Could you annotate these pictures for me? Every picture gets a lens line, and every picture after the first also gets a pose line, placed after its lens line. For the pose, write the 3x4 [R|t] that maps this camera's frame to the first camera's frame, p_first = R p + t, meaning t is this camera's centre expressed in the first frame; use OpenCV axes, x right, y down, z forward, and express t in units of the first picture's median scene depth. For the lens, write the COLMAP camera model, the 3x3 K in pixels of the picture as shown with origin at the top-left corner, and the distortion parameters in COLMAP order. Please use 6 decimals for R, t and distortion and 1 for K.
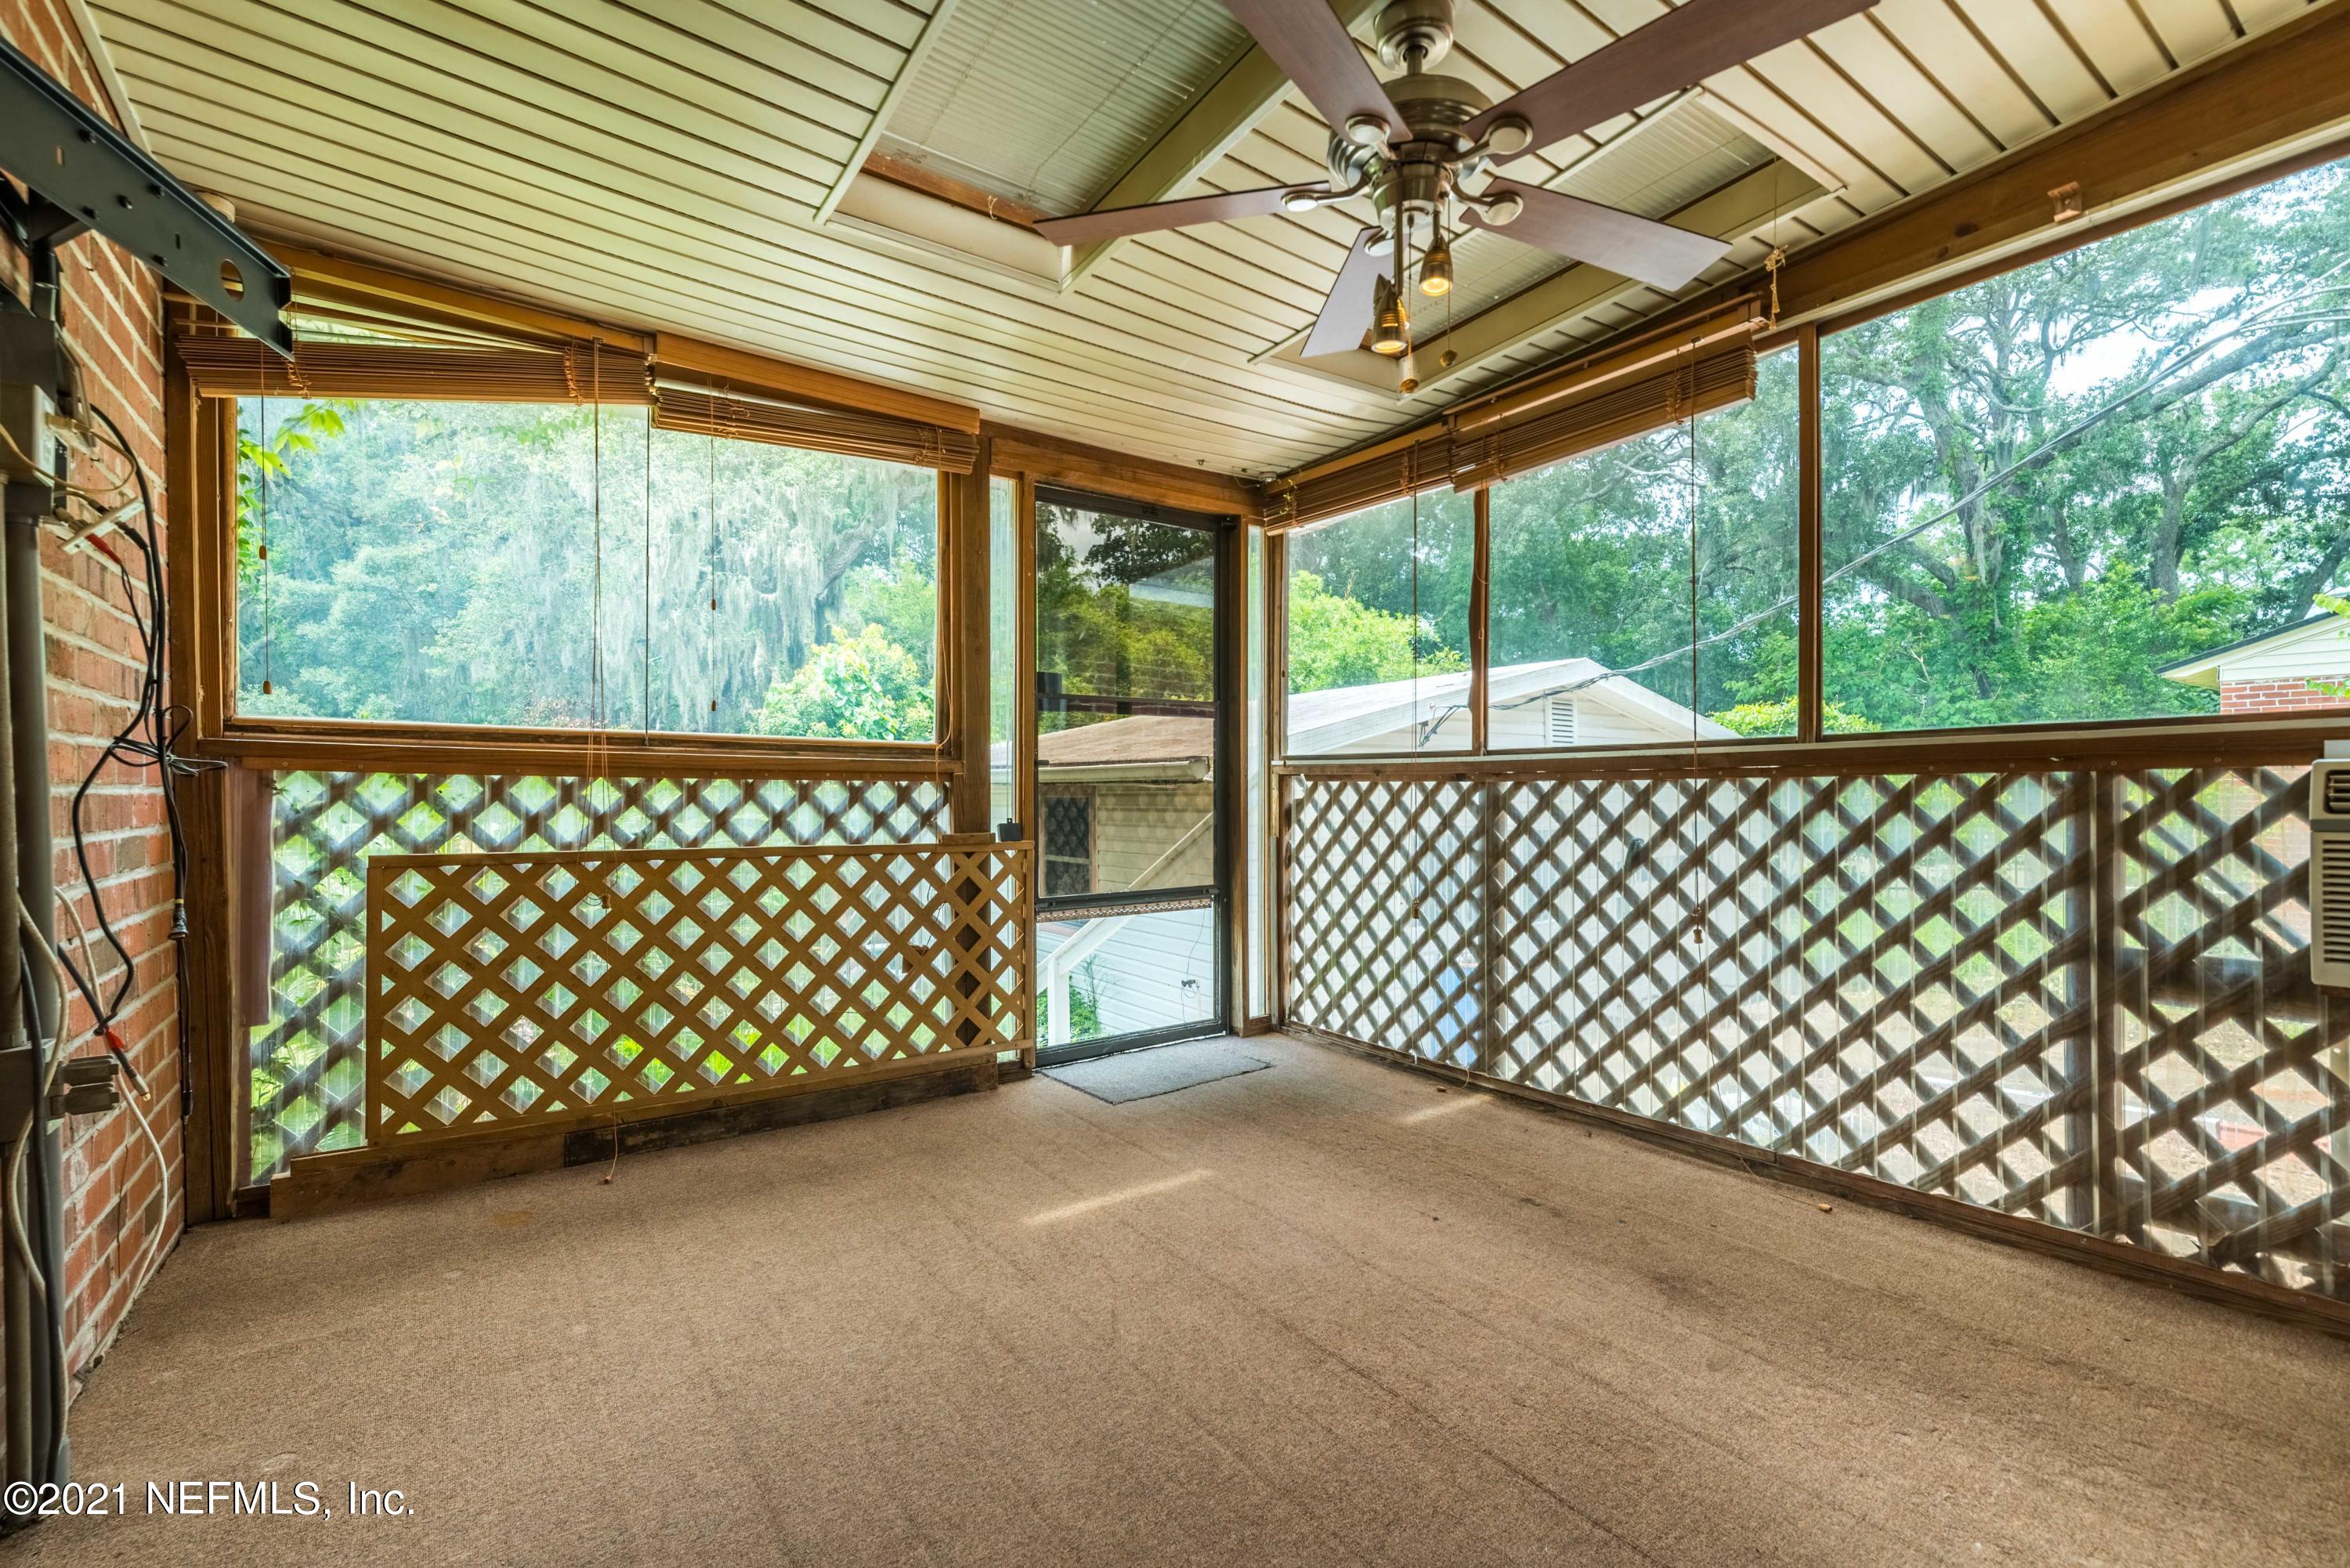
lens RADIAL K [[1028.5, 0, 1175.0], [0, 1028.5, 784.0], [0, 0, 1]] dist [0.000196, -0.000010]
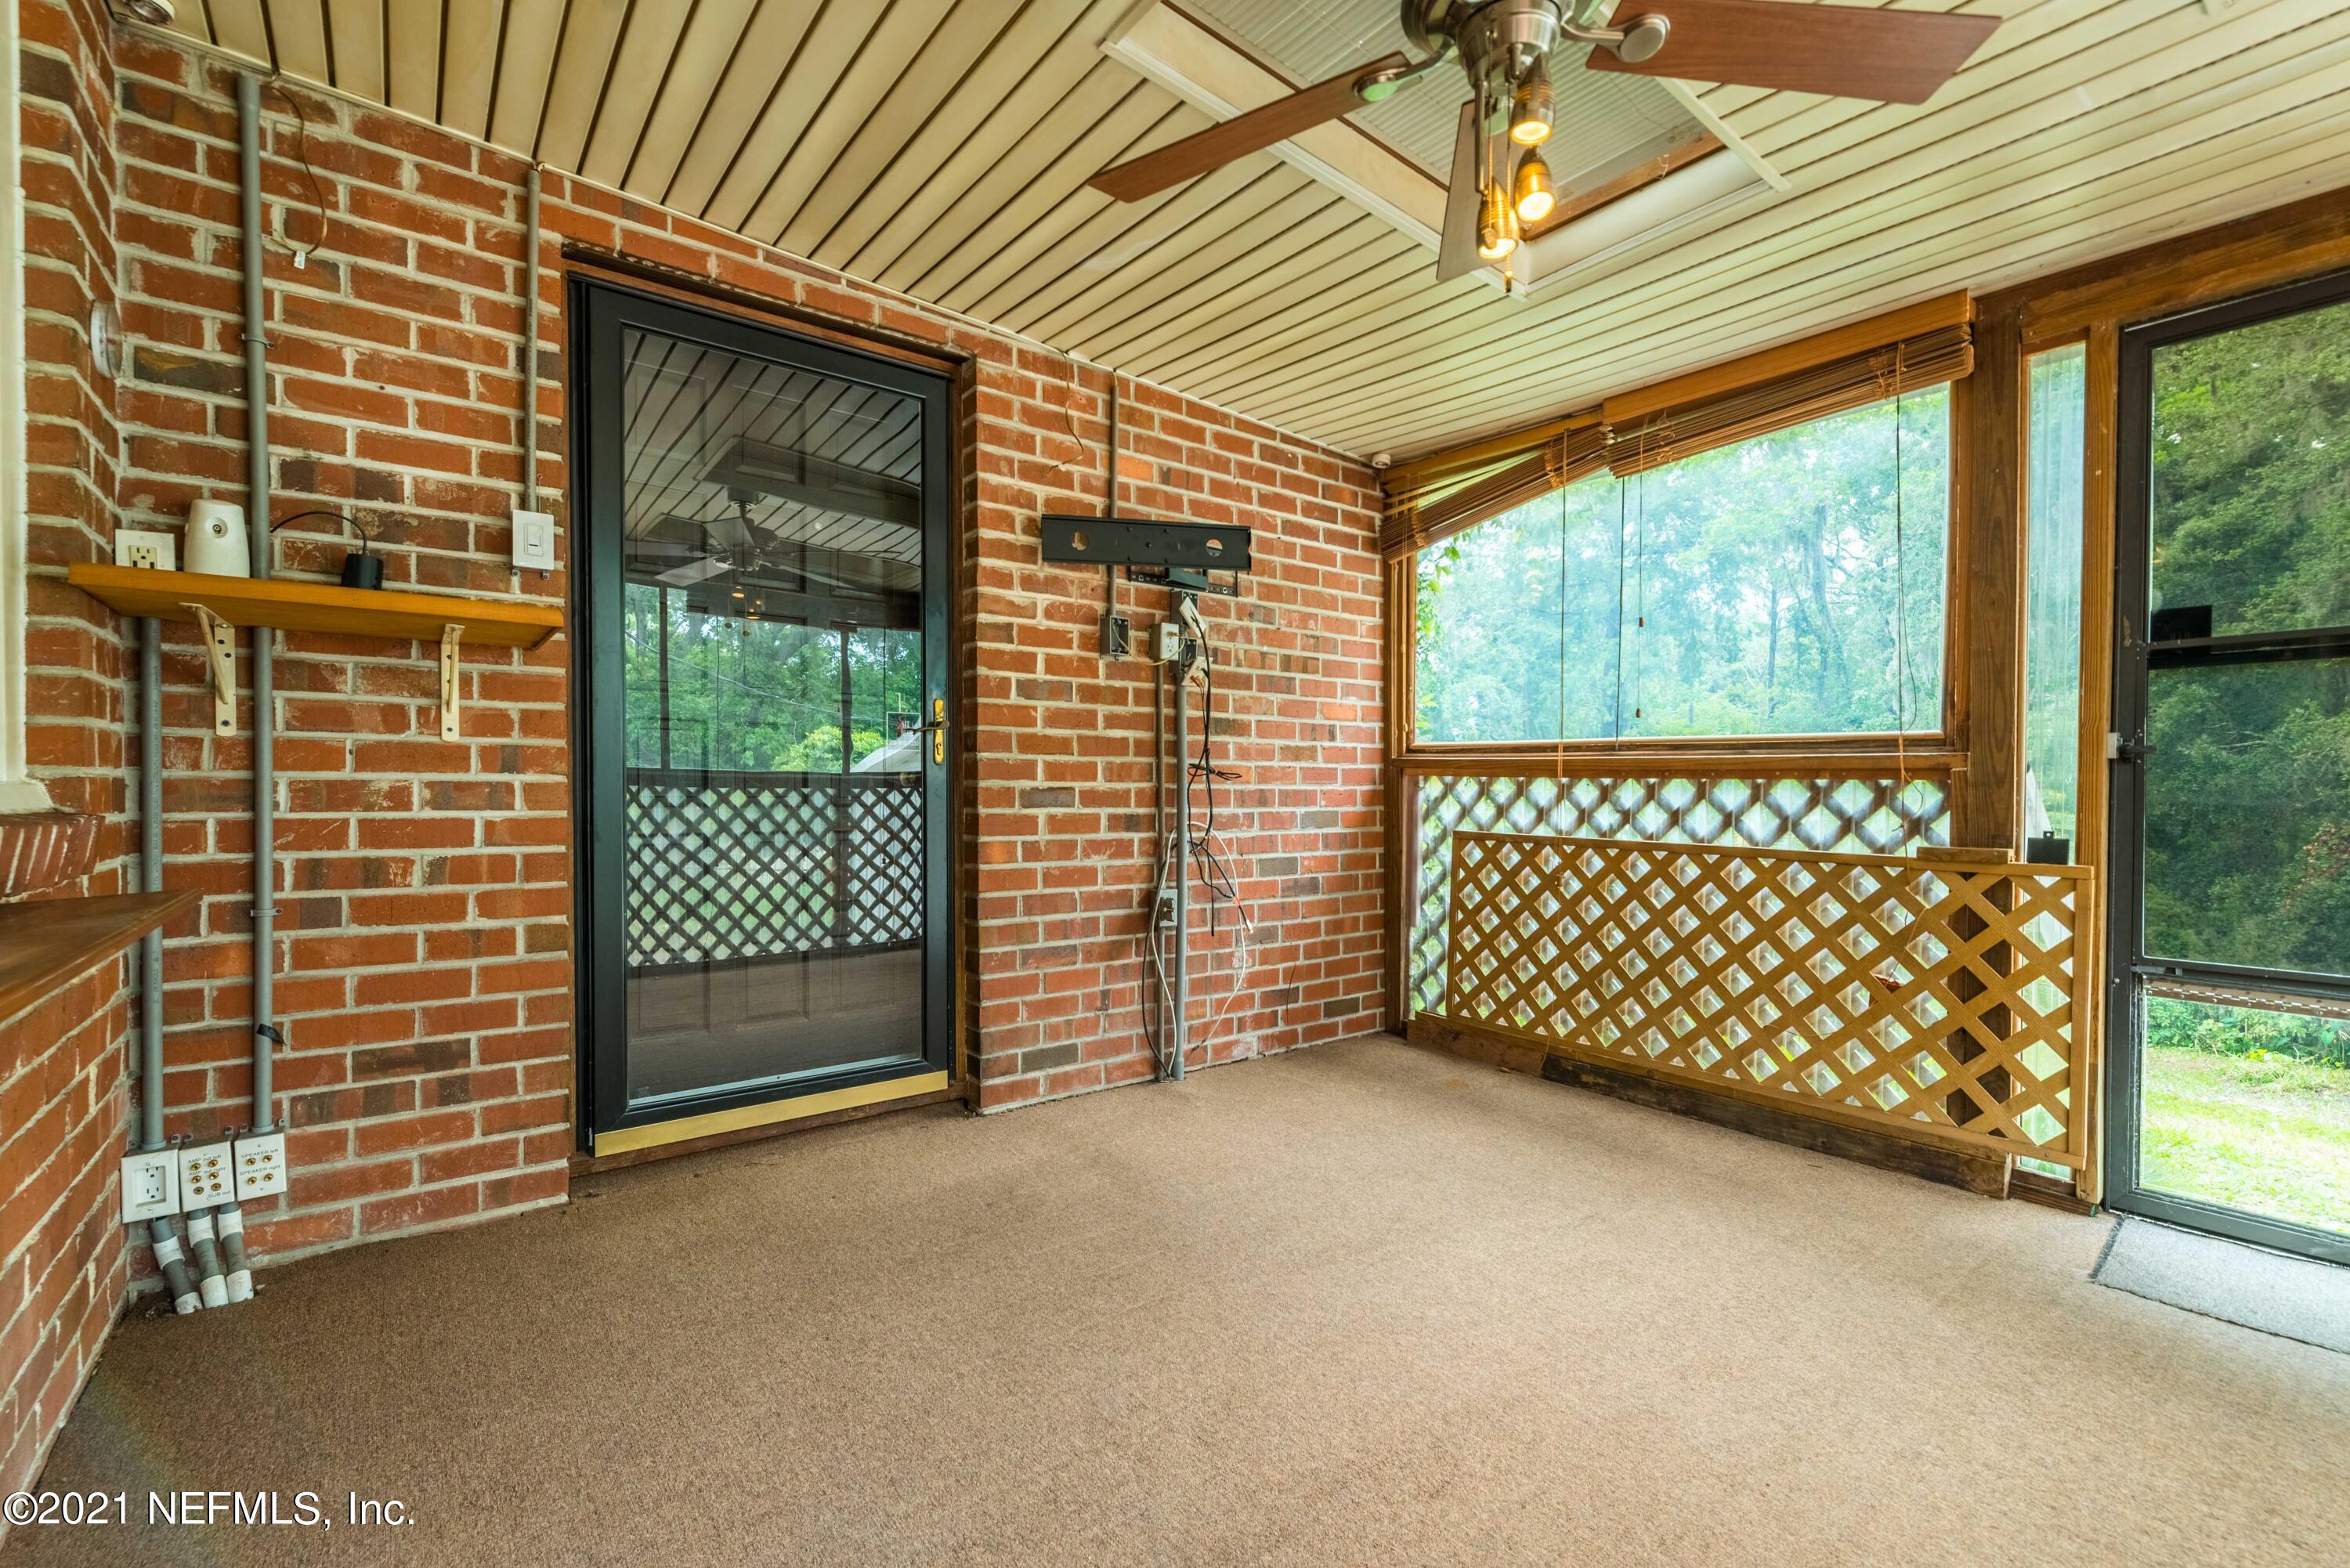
lens RADIAL K [[1020.2, 0, 1159.0], [0, 1020.2, 787.9], [0, 0, 1]] dist [0.002139, 0.000121]
pose [[0.017500, 0.000394, -0.999847, 0.597378], [-0.001451, 0.999999, 0.000369, 0.004295], [0.999846, 0.001444, 0.017500, 0.425370]]
